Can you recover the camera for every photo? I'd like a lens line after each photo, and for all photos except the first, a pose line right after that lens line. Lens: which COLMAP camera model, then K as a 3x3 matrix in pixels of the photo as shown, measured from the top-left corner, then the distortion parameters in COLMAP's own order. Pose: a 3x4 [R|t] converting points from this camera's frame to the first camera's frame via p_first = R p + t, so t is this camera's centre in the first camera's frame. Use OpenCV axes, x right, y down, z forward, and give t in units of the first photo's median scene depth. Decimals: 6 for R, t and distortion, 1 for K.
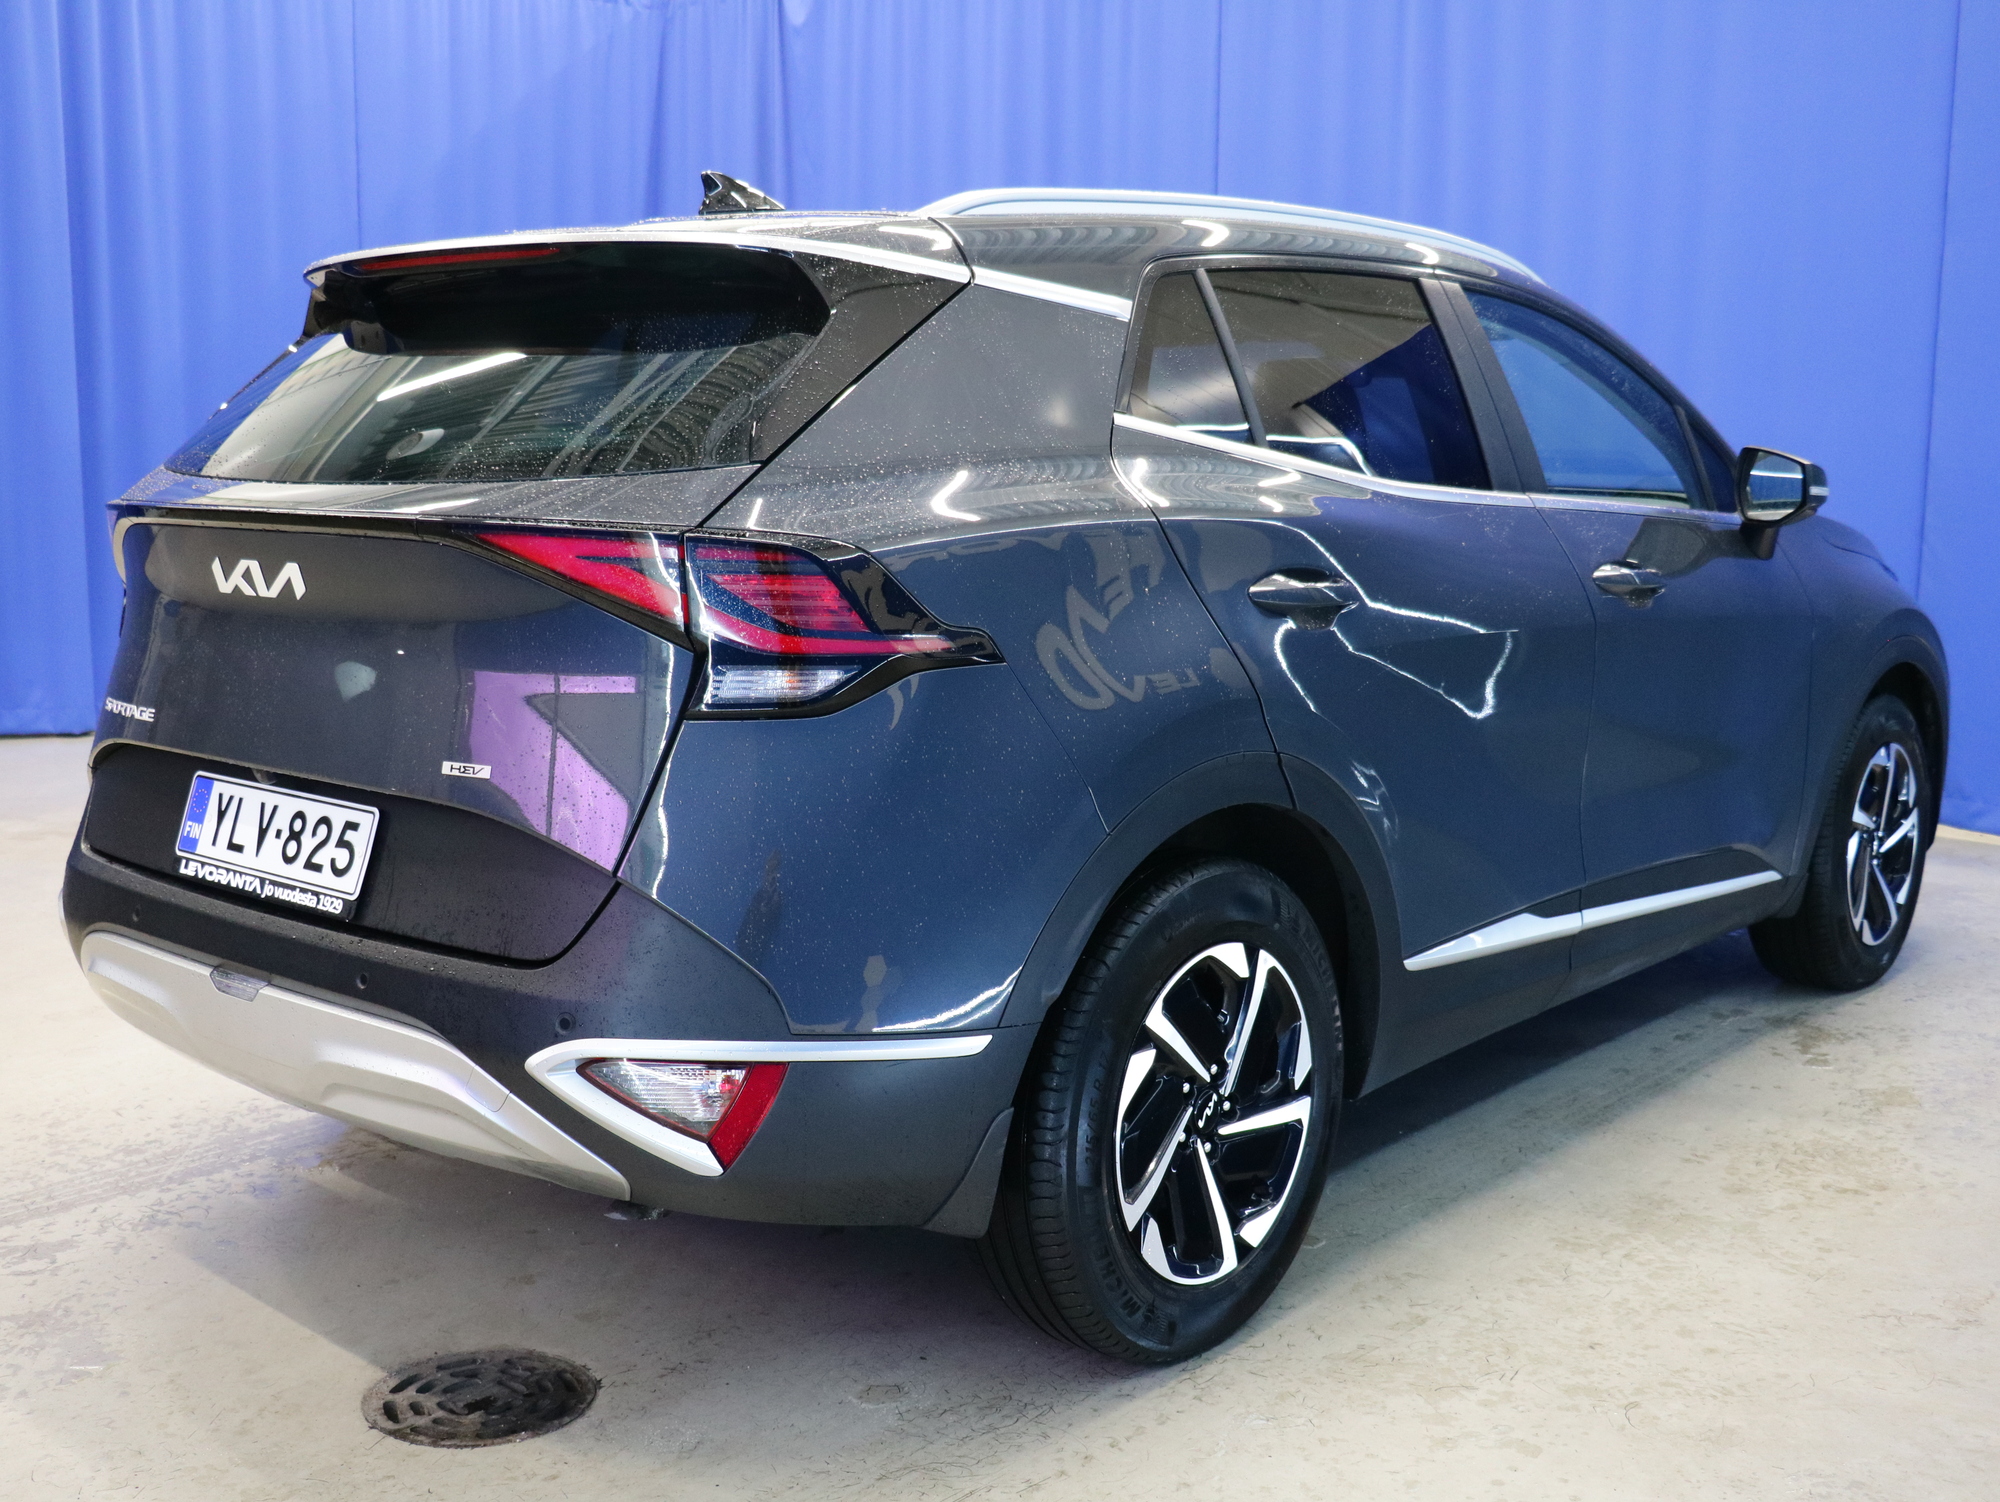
lens RADIAL K [[2149.7, 0, 1000.0], [0, 2149.7, 751.0], [0, 0, 1]] dist [-0.018425, -0.010095]
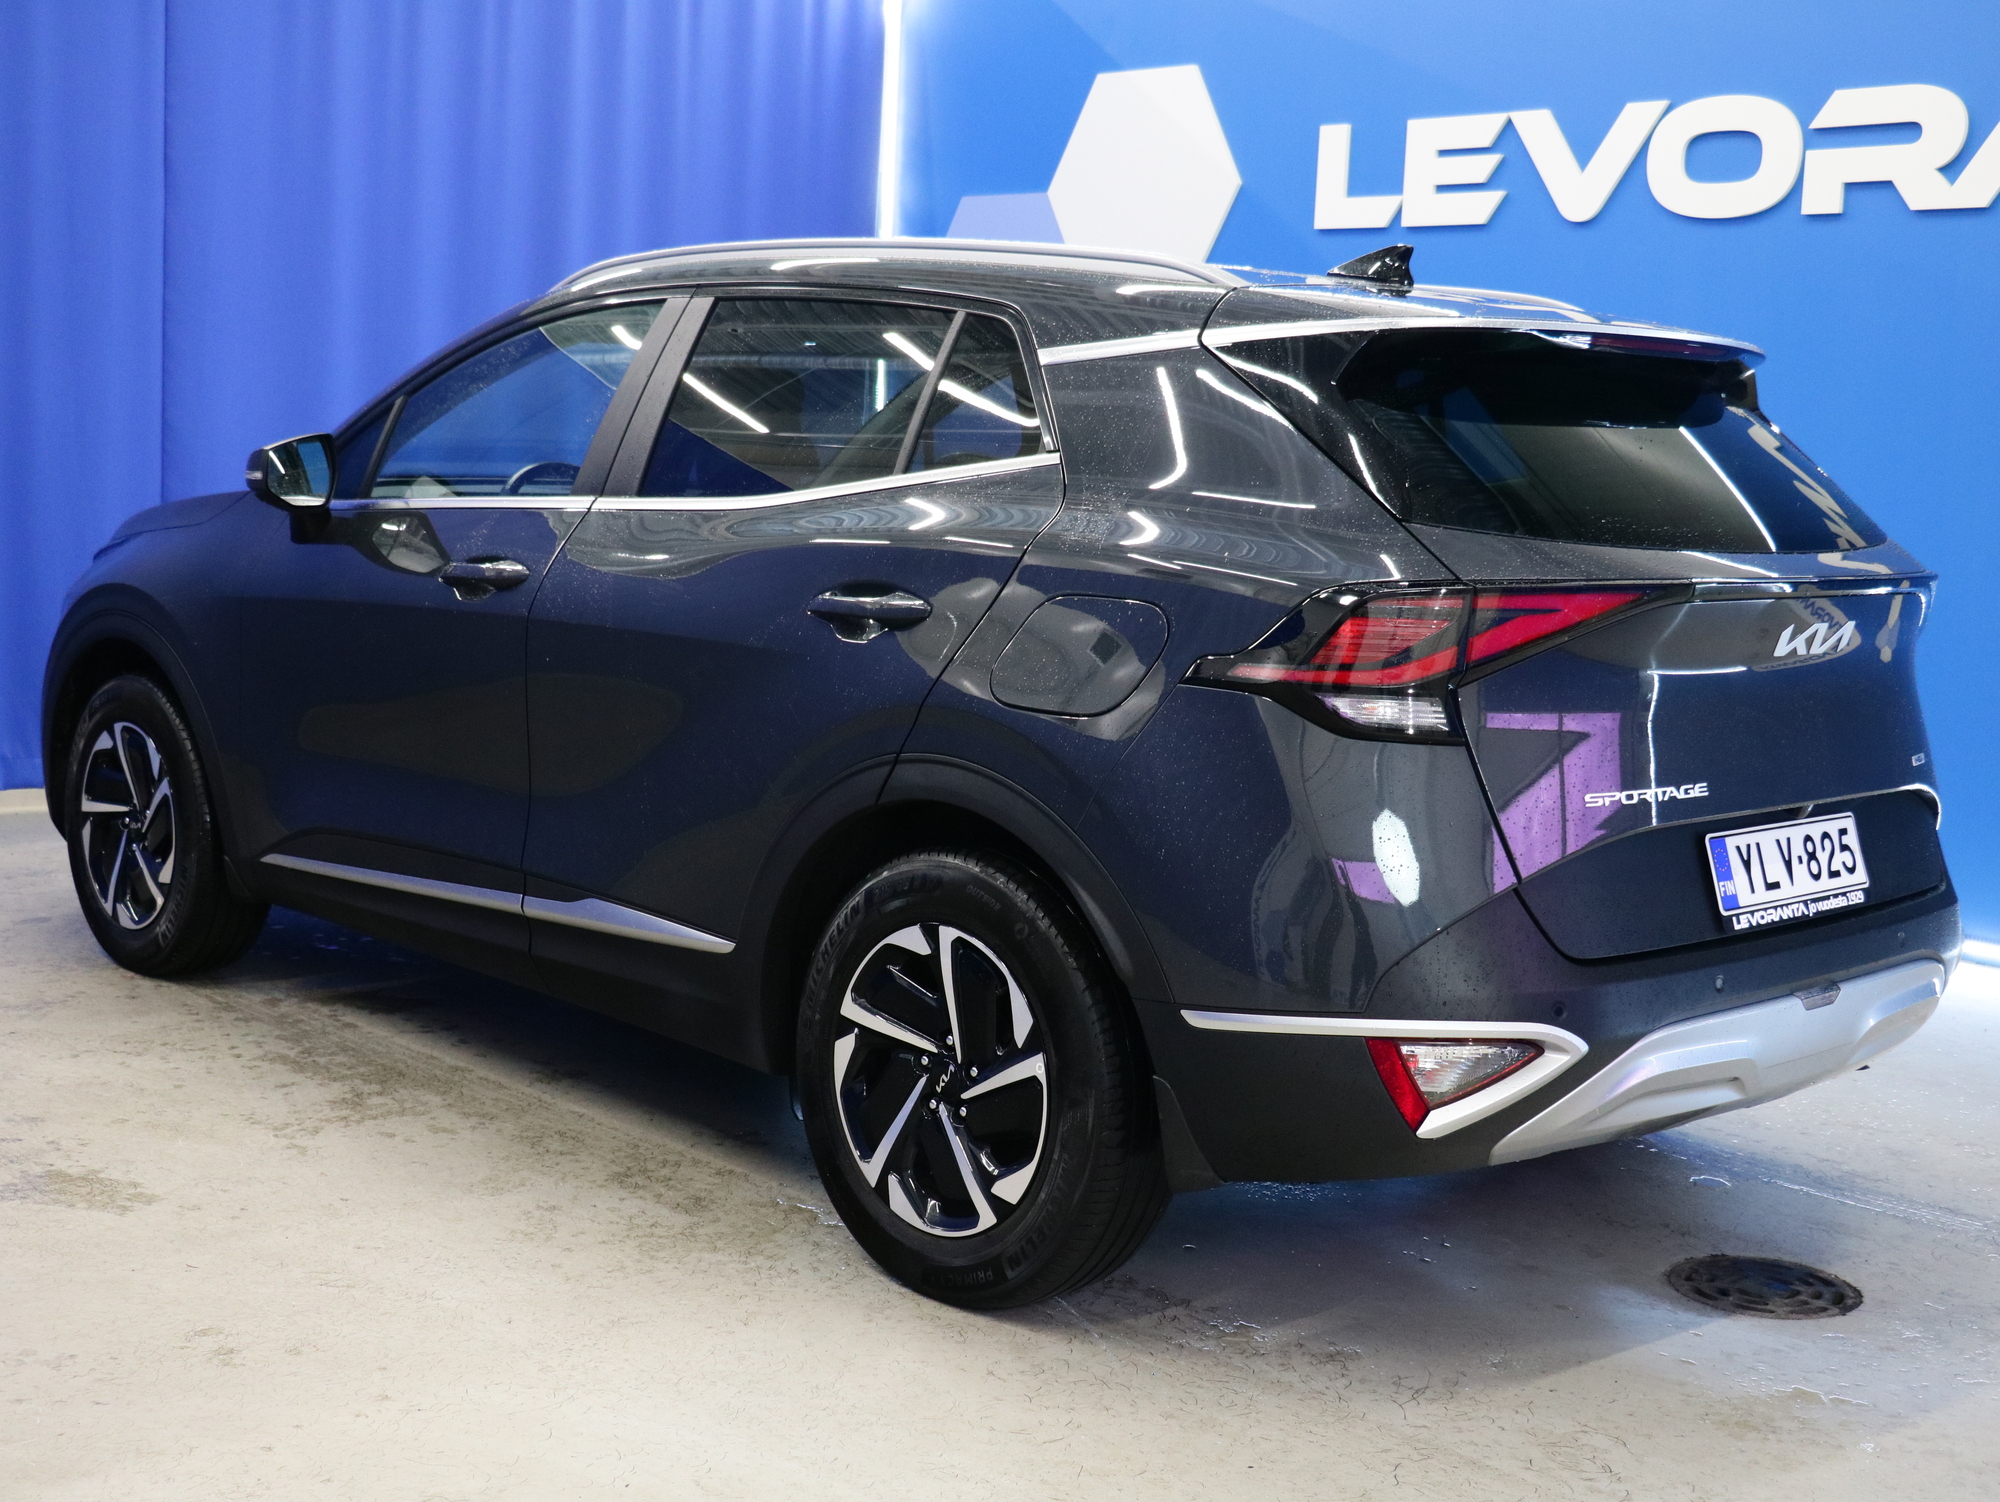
lens RADIAL K [[2449.3, 0, 1000.0], [0, 2449.3, 751.0], [0, 0, 1]] dist [0.013075, 0.011384]
pose [[0.101767, -0.133954, 0.985748, -1.672317], [0.104638, 0.986838, 0.123299, -0.226163], [-0.989290, 0.090599, 0.114444, 1.274300]]
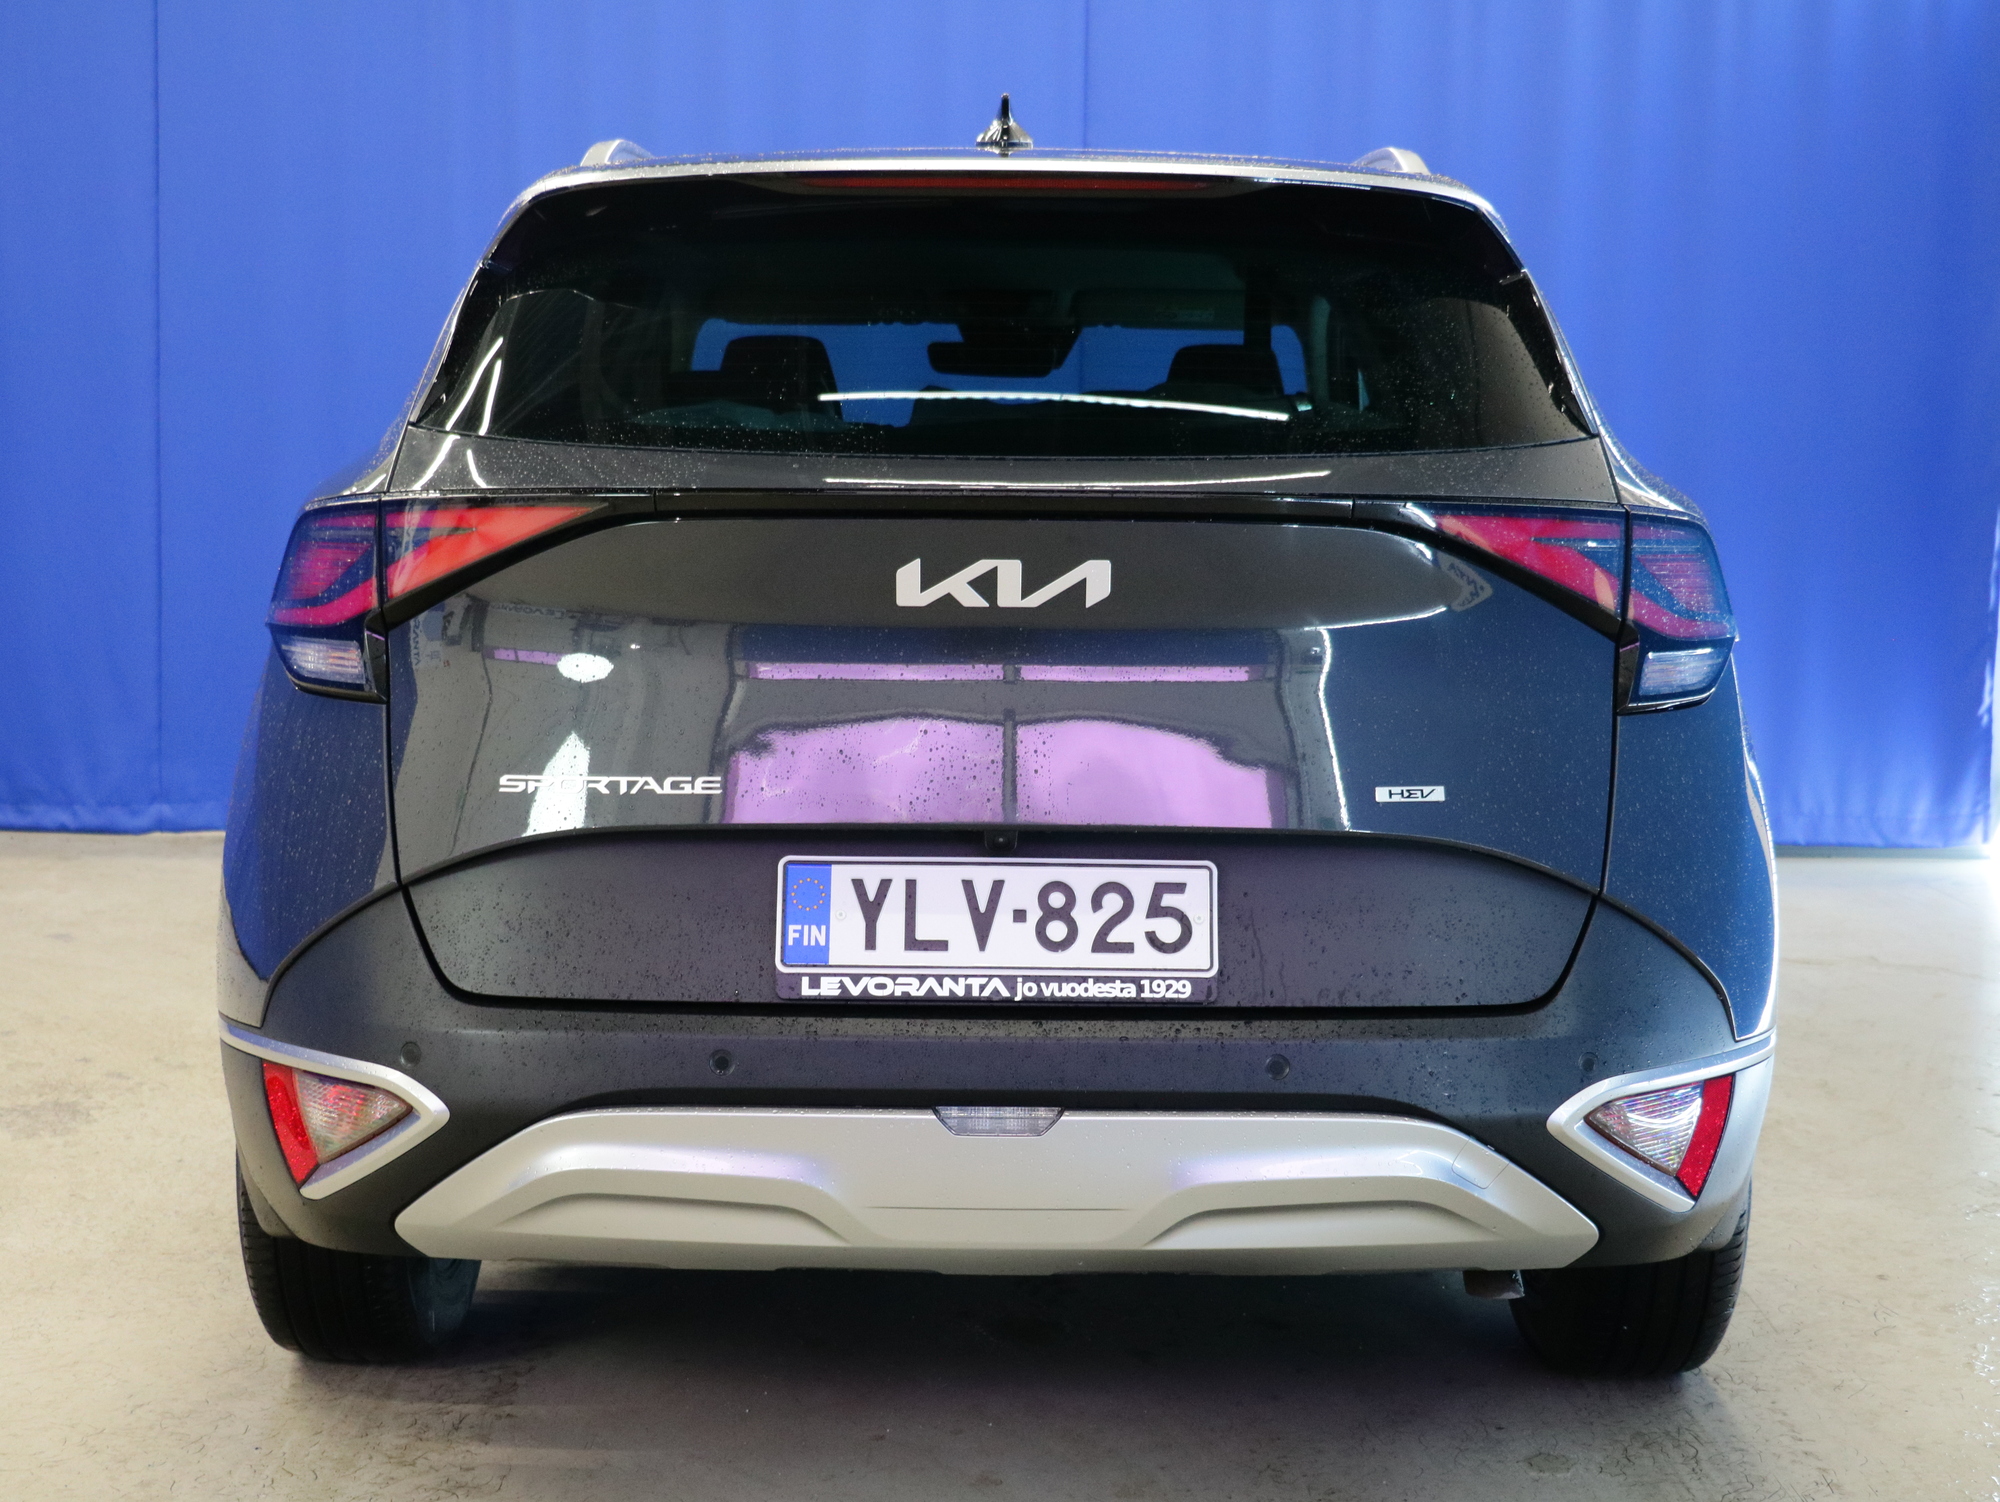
lens RADIAL K [[2729.9, 0, 1000.0], [0, 2729.9, 751.0], [0, 0, 1]] dist [0.028917, -0.032322]
pose [[0.759840, -0.070258, 0.646303, -0.974099], [0.091318, 0.995821, 0.000892, -0.021703], [-0.643665, 0.058341, 0.763081, 0.256966]]
